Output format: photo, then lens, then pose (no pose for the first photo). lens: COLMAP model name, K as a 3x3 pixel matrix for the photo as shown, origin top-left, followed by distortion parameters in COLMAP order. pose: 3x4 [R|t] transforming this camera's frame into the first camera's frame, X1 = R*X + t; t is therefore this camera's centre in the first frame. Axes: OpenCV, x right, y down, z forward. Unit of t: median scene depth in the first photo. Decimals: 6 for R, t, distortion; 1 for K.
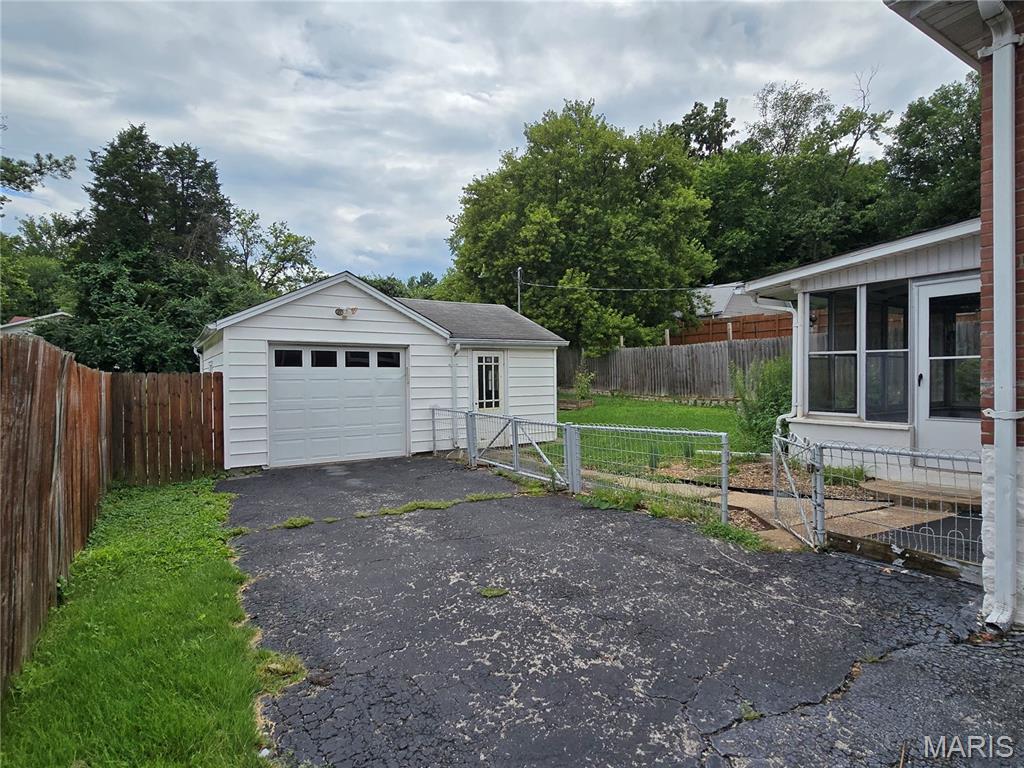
lens RADIAL K [[541.0, 0, 513.6], [0, 541.0, 381.5], [0, 0, 1]] dist [-0.010866, -0.000335]
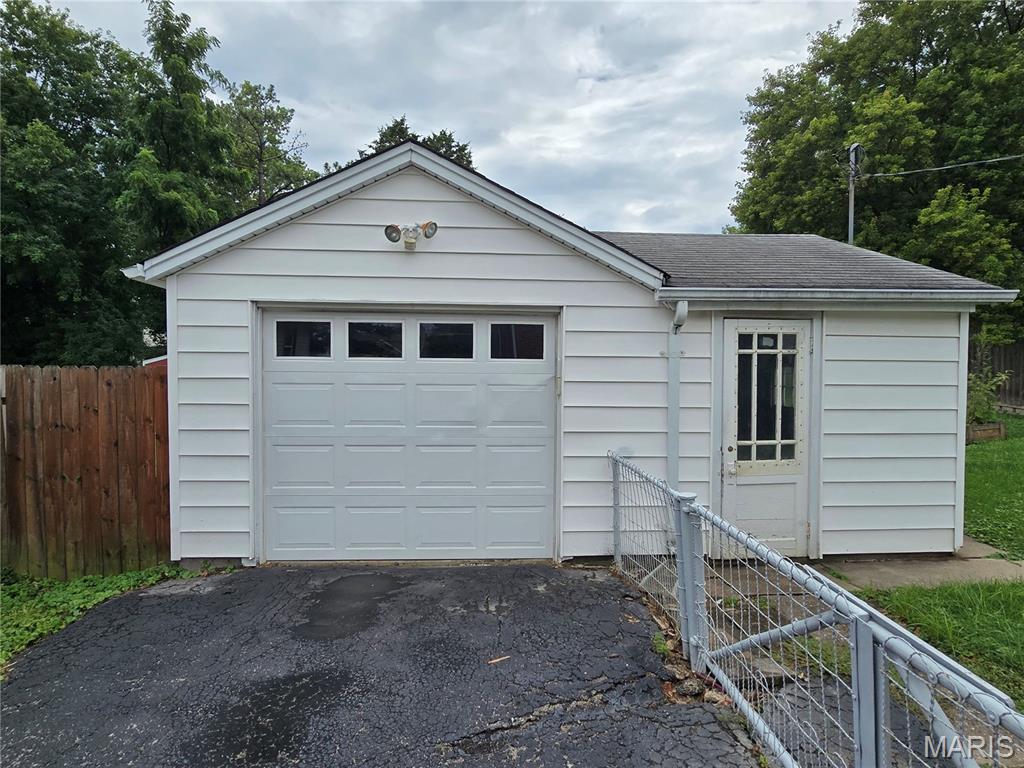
lens RADIAL K [[541.0, 0, 513.9], [0, 541.0, 388.8], [0, 0, 1]] dist [-0.010866, -0.000335]
pose [[0.870443, 0.029763, -0.491369, -0.010234], [-0.017663, 0.999416, 0.029247, -0.011099], [0.491953, -0.016779, 0.870460, 0.462450]]
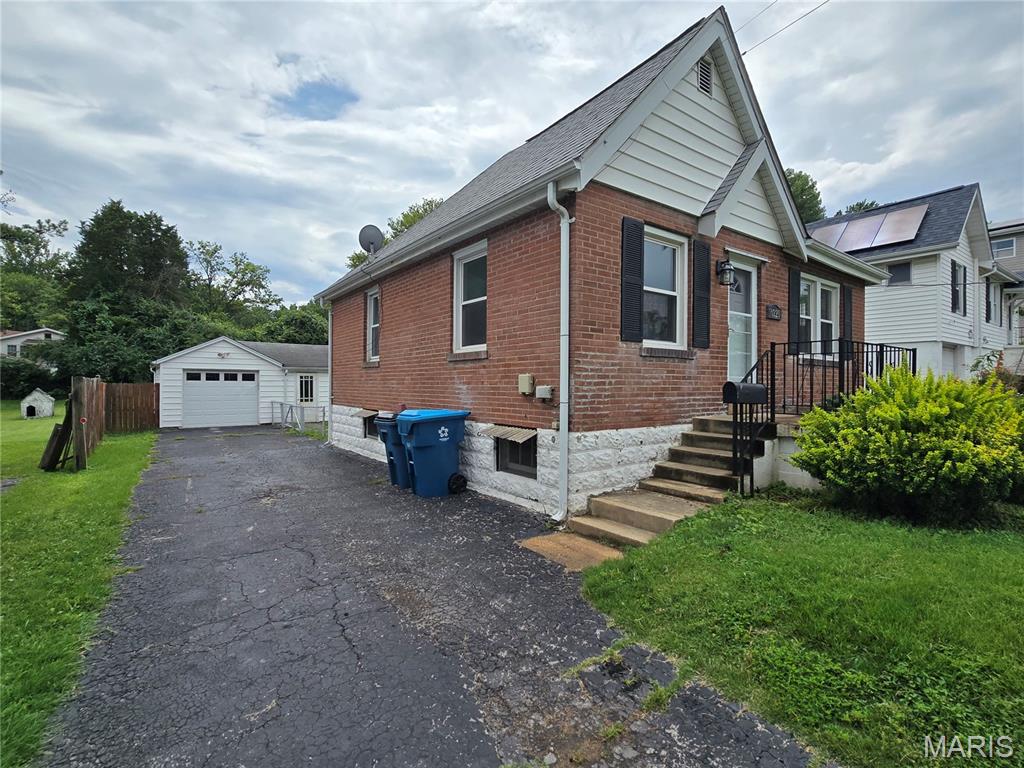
lens RADIAL K [[495.1, 0, 513.3], [0, 495.1, 383.8], [0, 0, 1]] dist [-0.012106, 0.000923]
pose [[0.996869, 0.008820, 0.078576, 0.463895], [-0.007985, 0.999908, -0.010945, -0.002803], [-0.078666, 0.010283, 0.996848, -0.696585]]
